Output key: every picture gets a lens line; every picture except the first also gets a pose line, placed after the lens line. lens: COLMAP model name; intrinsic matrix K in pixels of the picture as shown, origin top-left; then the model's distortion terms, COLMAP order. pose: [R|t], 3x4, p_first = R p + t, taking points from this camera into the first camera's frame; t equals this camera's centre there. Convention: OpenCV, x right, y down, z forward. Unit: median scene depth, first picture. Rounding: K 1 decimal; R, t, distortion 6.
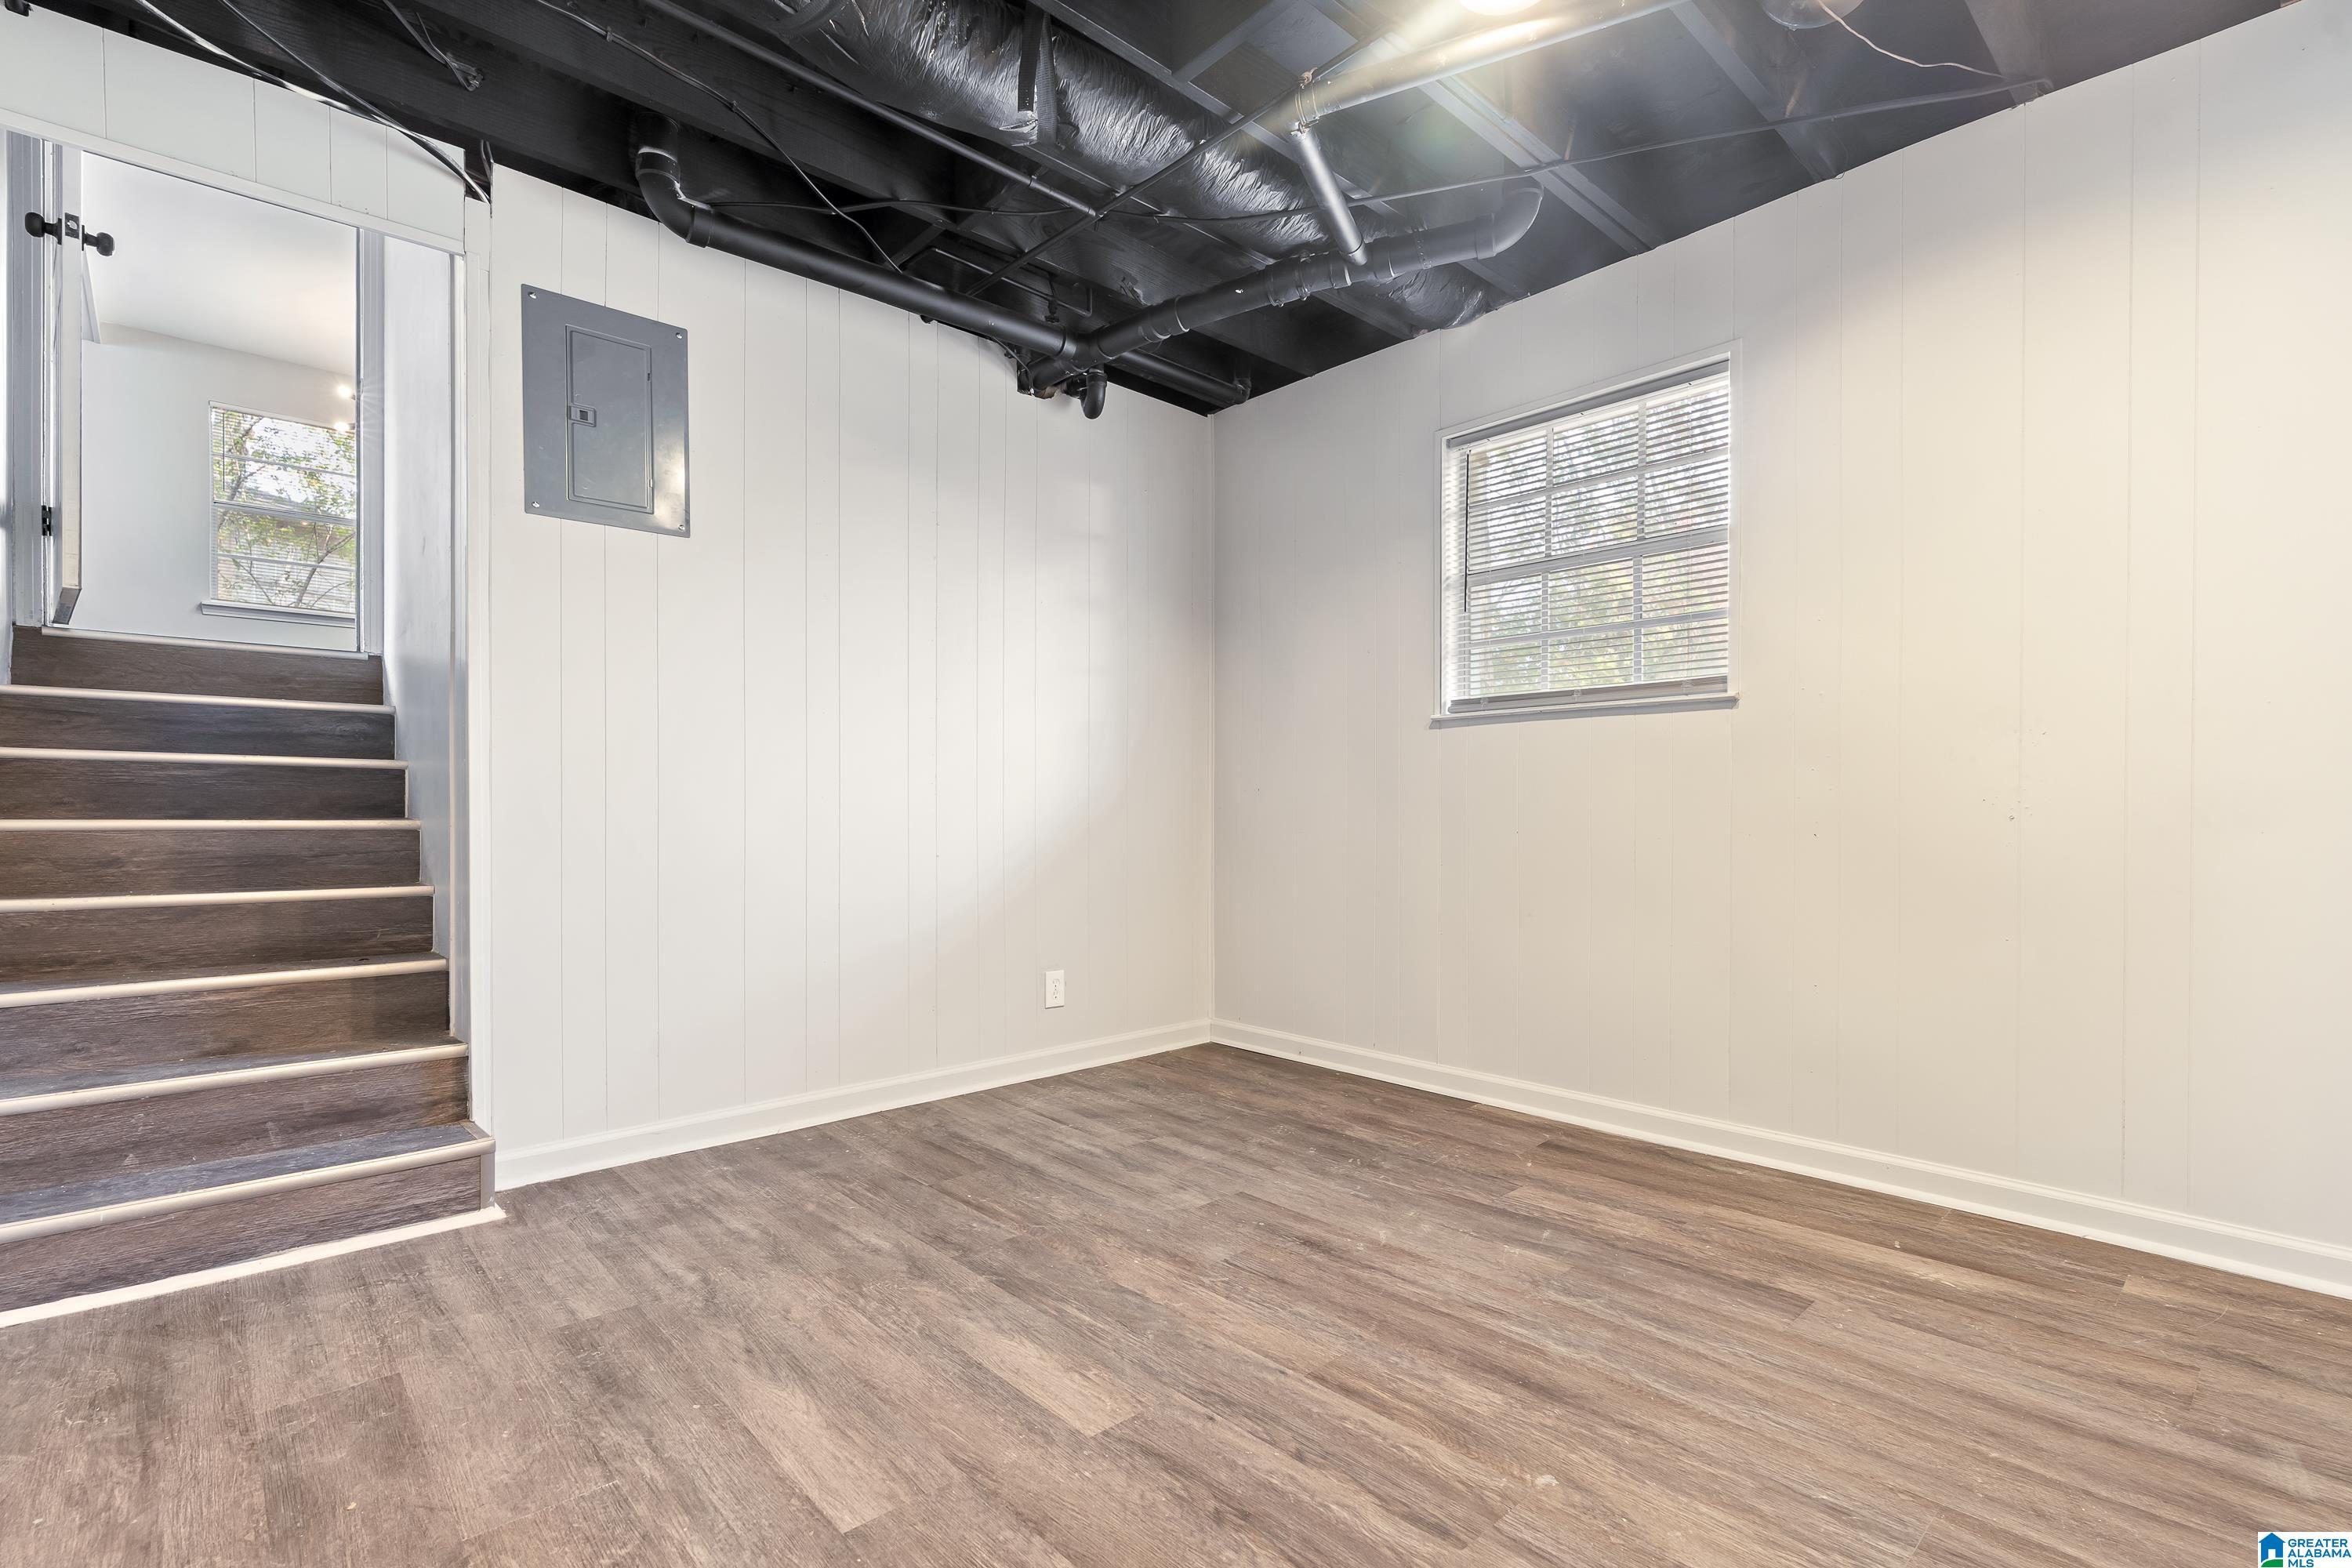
lens RADIAL K [[1080.2, 0, 1173.9], [0, 1080.2, 825.5], [0, 0, 1]] dist [-0.003547, 0.001423]
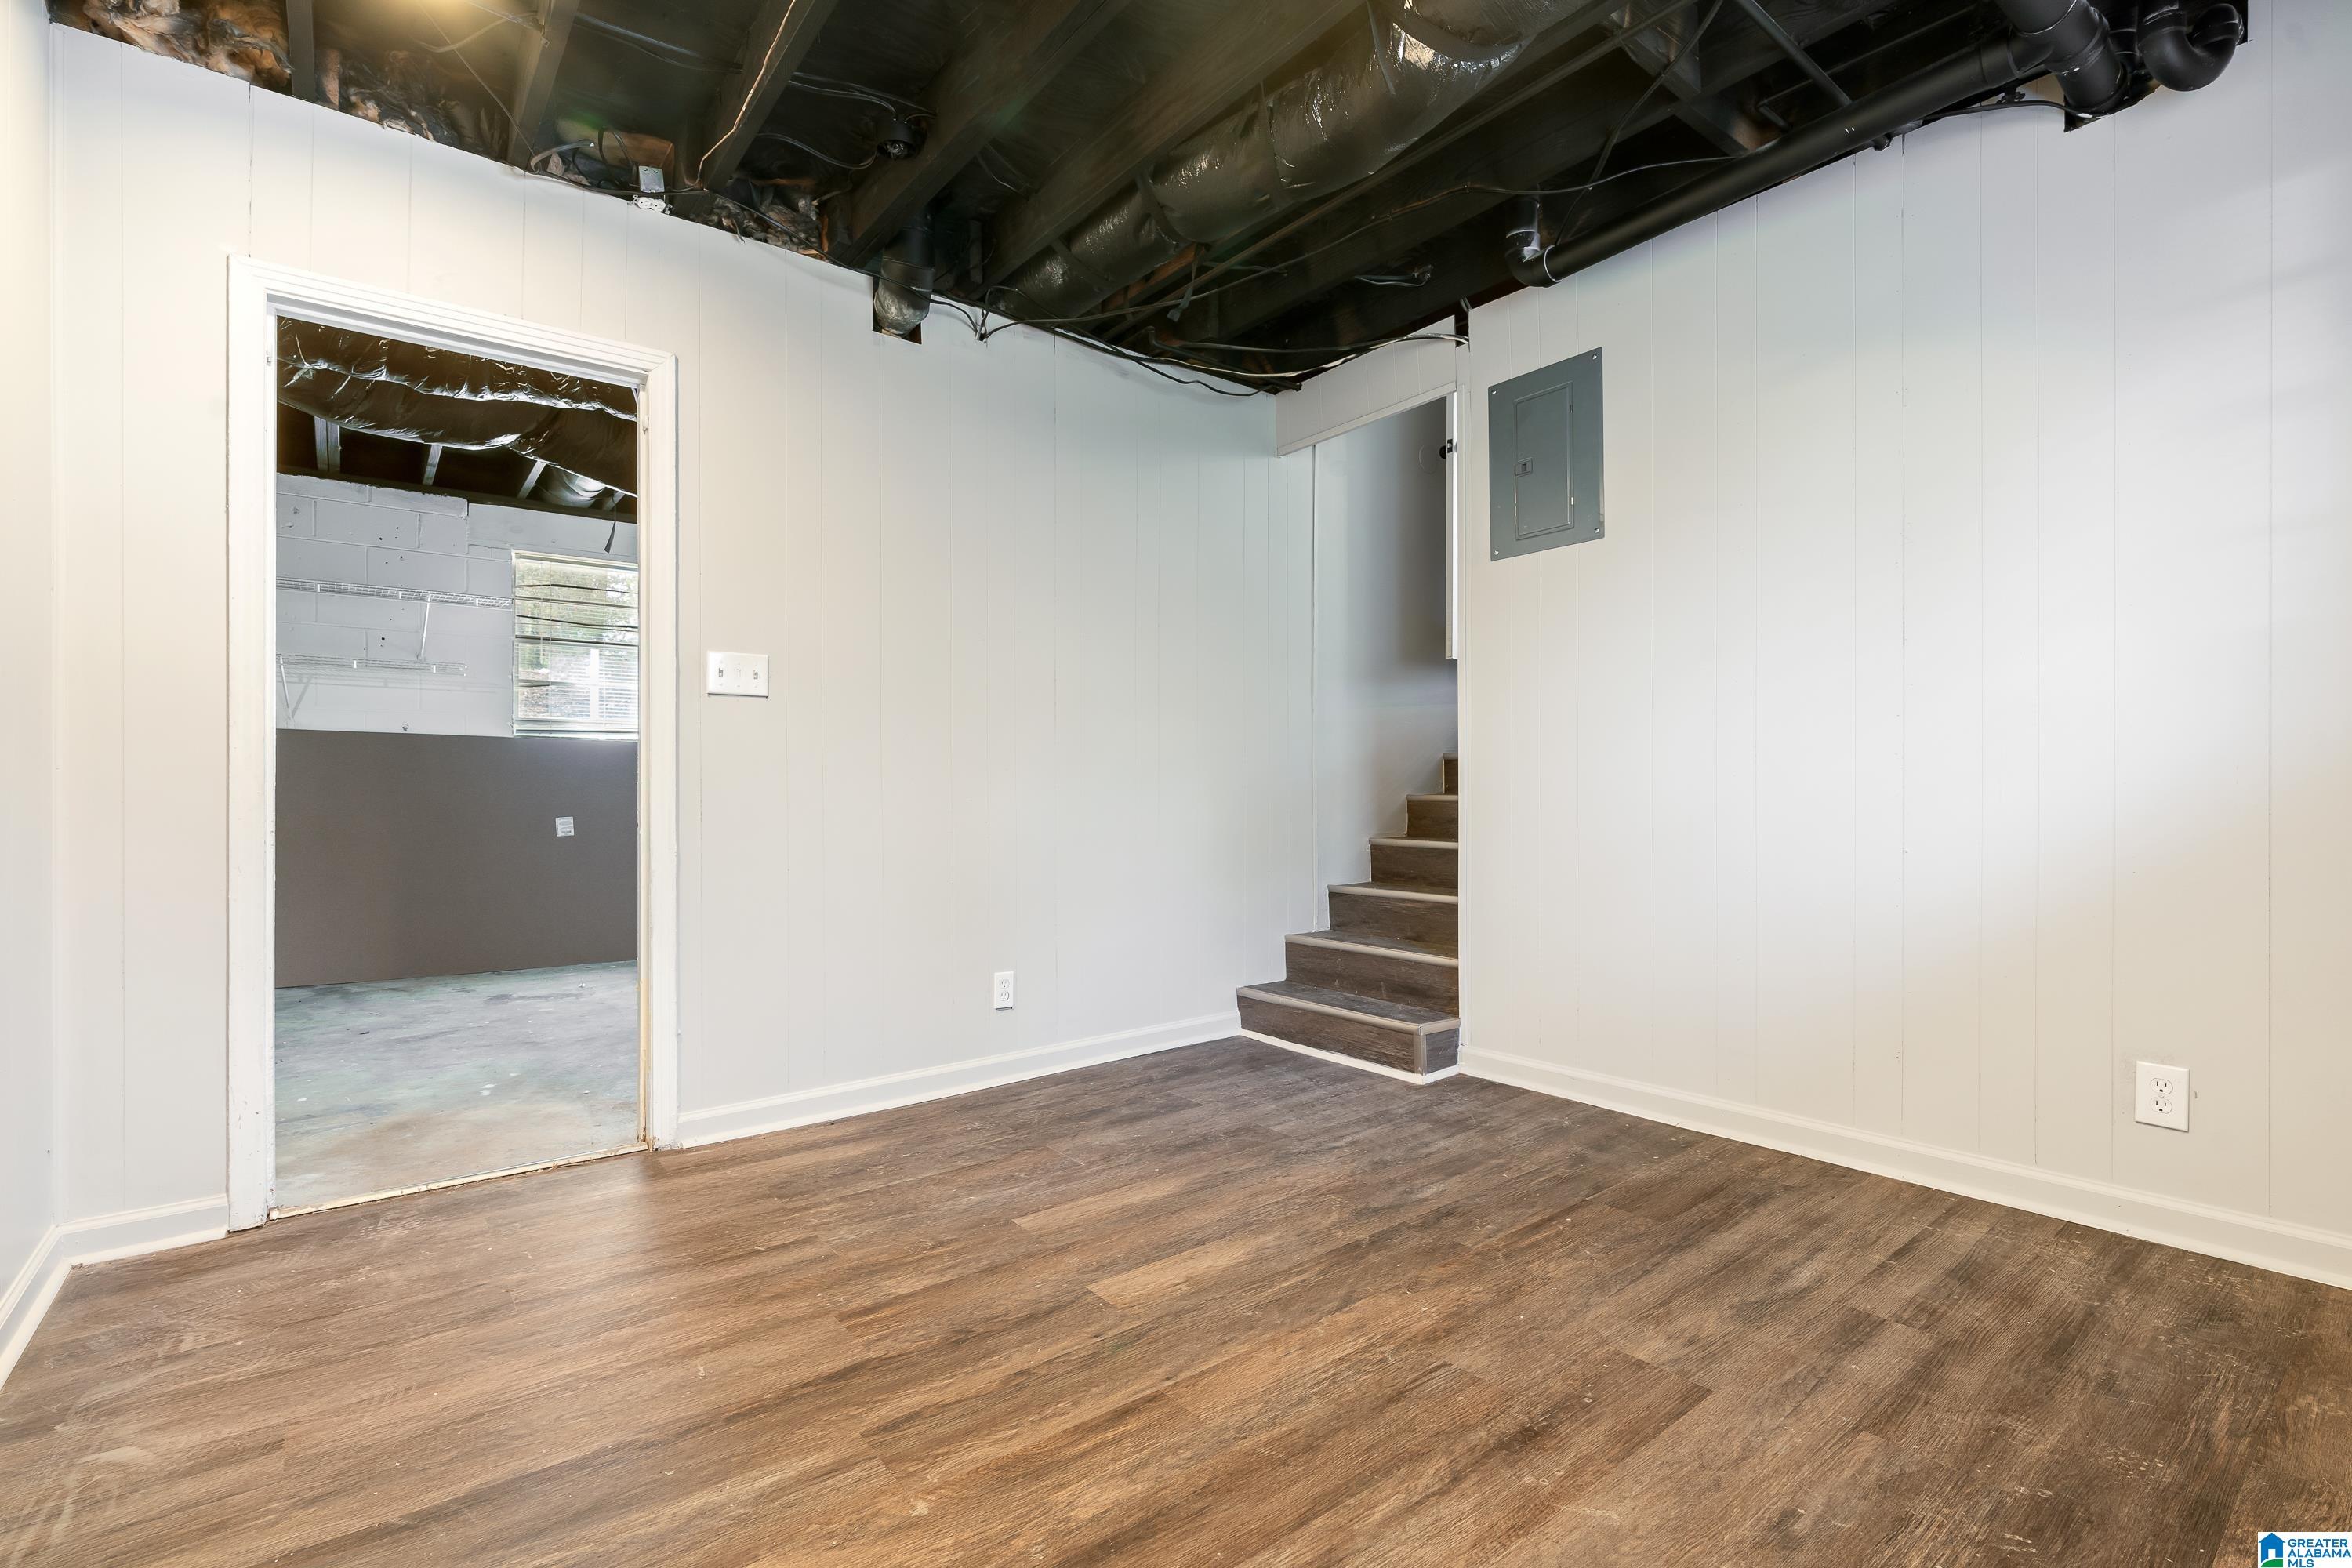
lens RADIAL K [[1060.1, 0, 1176.0], [0, 1060.1, 784.0], [0, 0, 1]] dist [-0.009152, 0.001956]
pose [[-0.069490, -0.003700, -0.997576, 0.793654], [-0.010697, 0.999938, -0.002963, -0.015566], [0.997525, 0.010465, -0.069525, 0.812268]]
